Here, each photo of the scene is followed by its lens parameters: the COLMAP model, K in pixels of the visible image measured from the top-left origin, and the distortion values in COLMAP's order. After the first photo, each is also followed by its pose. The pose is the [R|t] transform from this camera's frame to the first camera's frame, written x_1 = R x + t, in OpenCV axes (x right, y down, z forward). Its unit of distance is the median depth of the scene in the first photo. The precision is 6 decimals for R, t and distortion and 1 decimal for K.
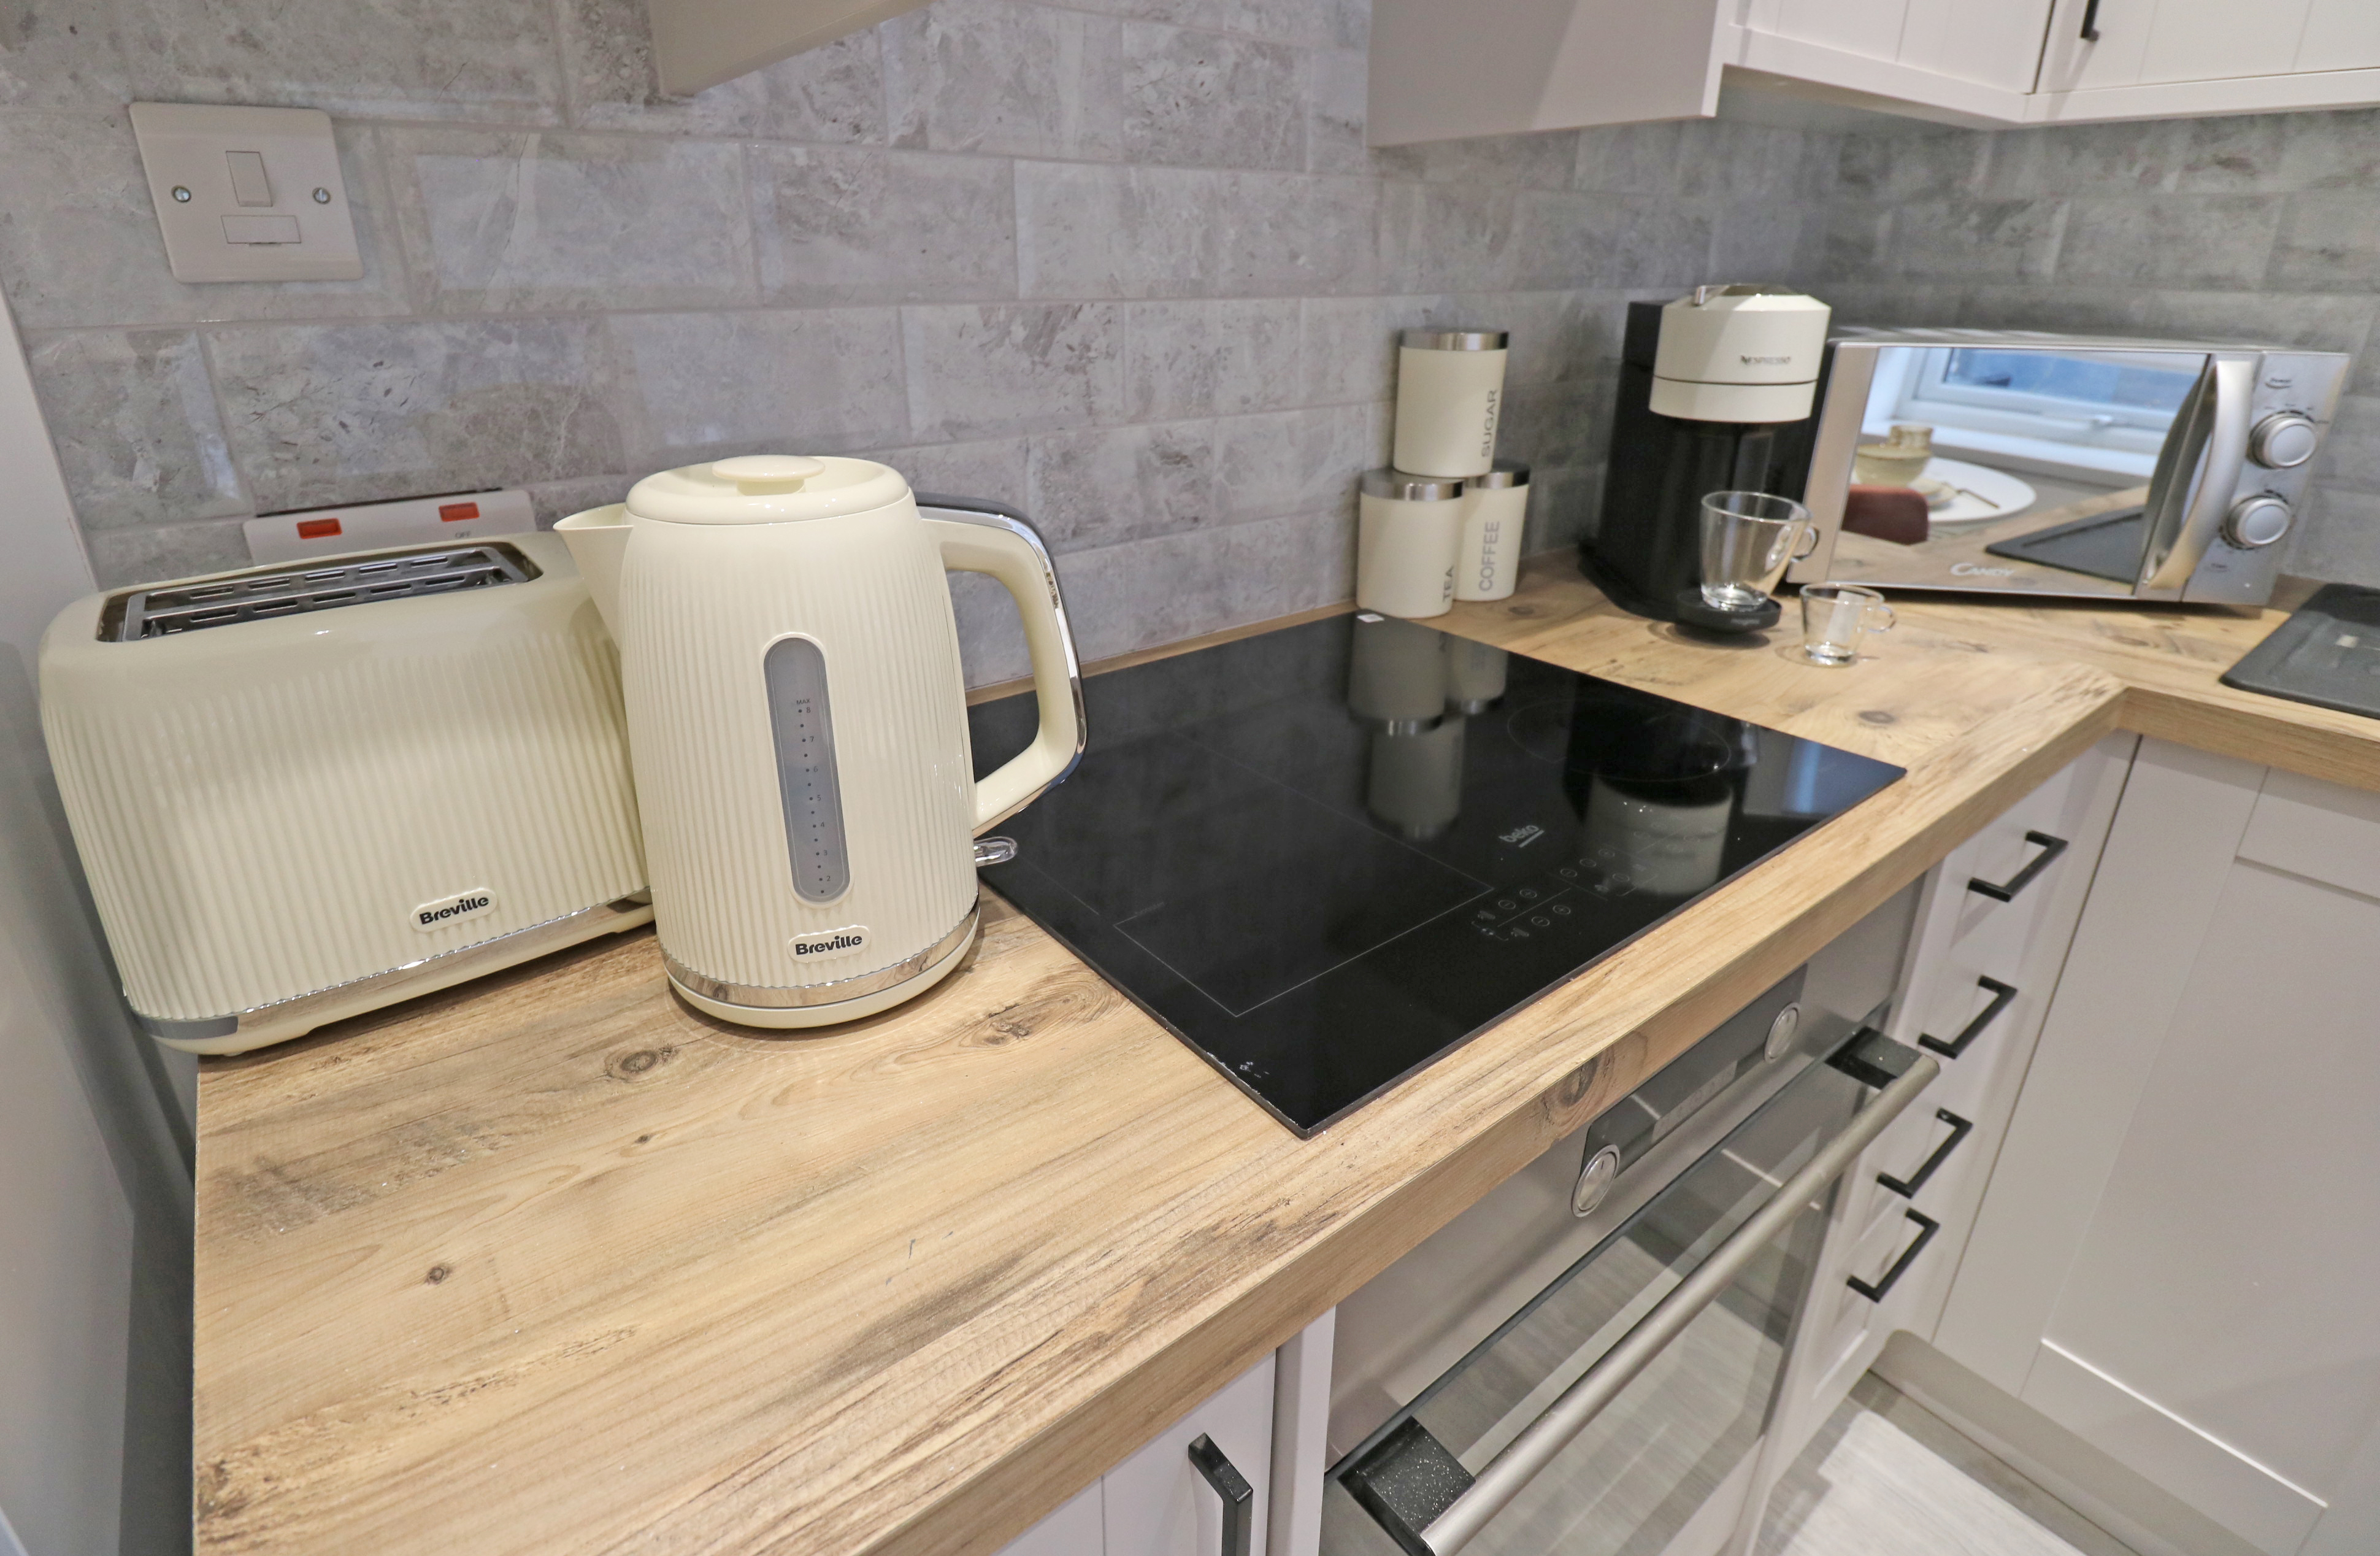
lens RADIAL K [[1160.7, 0, 1178.7], [0, 1160.7, 767.6], [0, 0, 1]] dist [-0.014149, -0.001783]
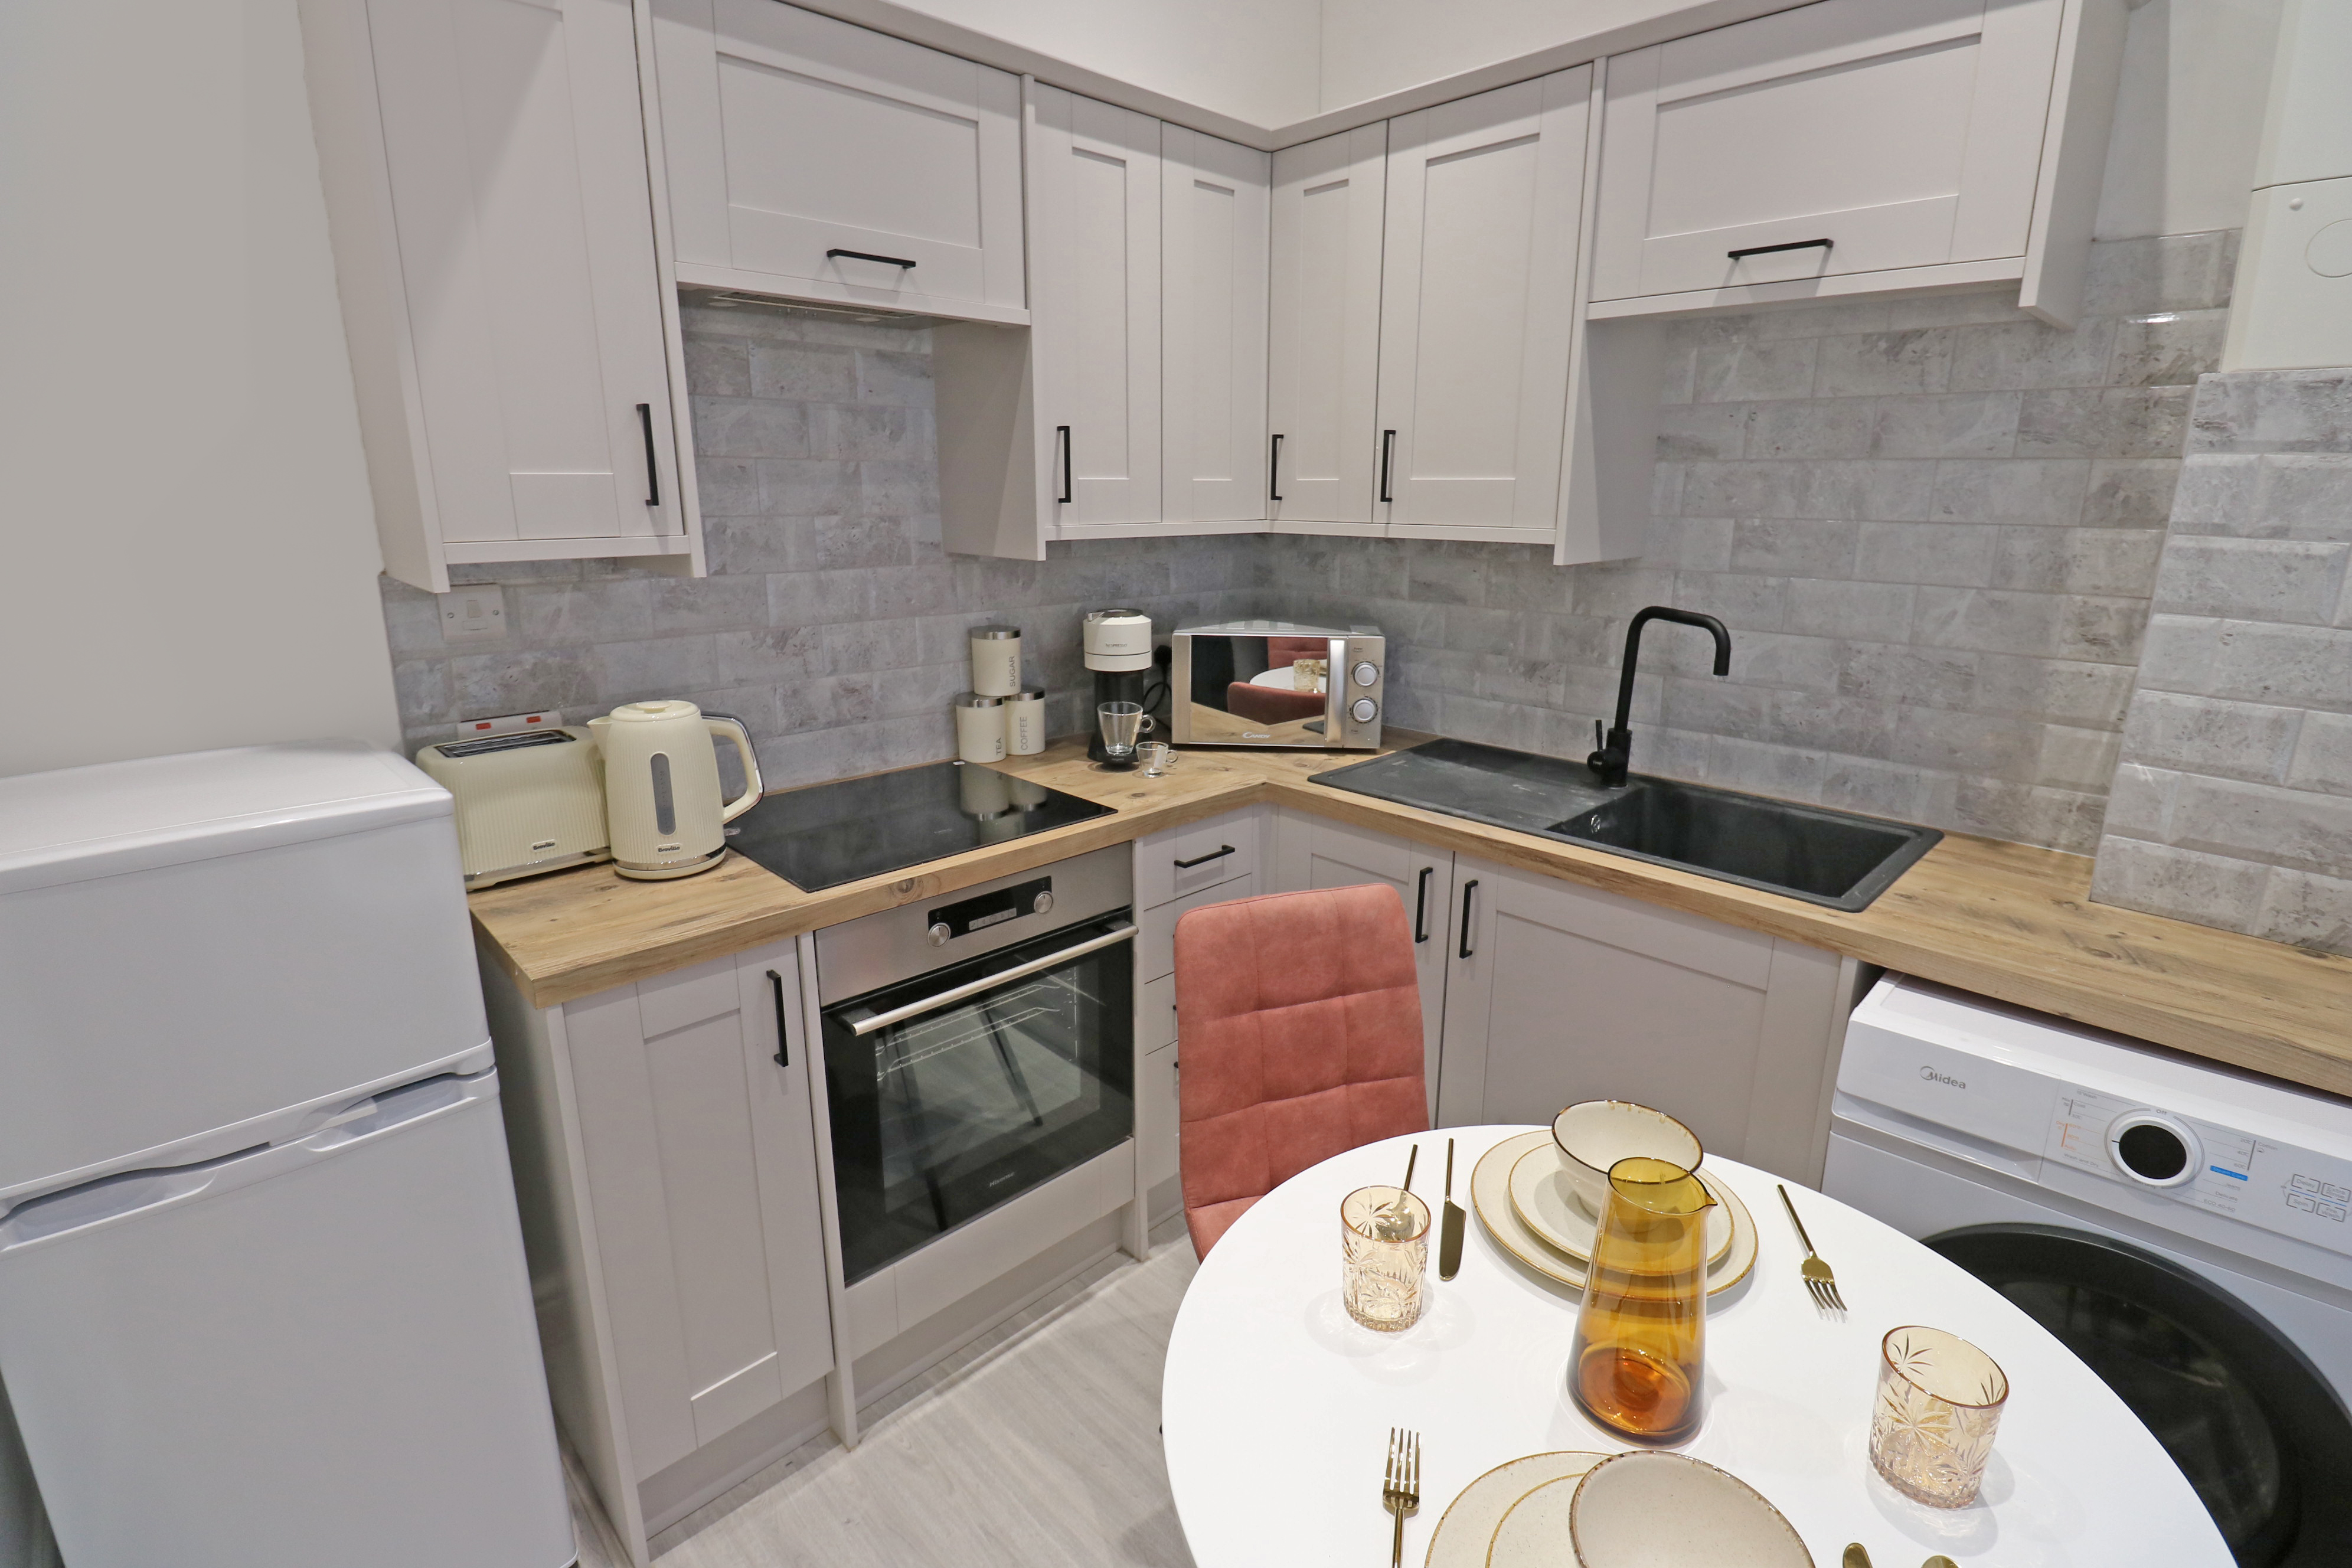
lens RADIAL K [[1095.3, 0, 1181.5], [0, 1095.3, 795.3], [0, 0, 1]] dist [-0.006286, -0.000338]
pose [[0.994684, -0.020621, 0.100893, 0.449447], [0.034064, 0.990477, -0.133401, 0.252355], [-0.097181, 0.136128, 0.985913, -1.195346]]
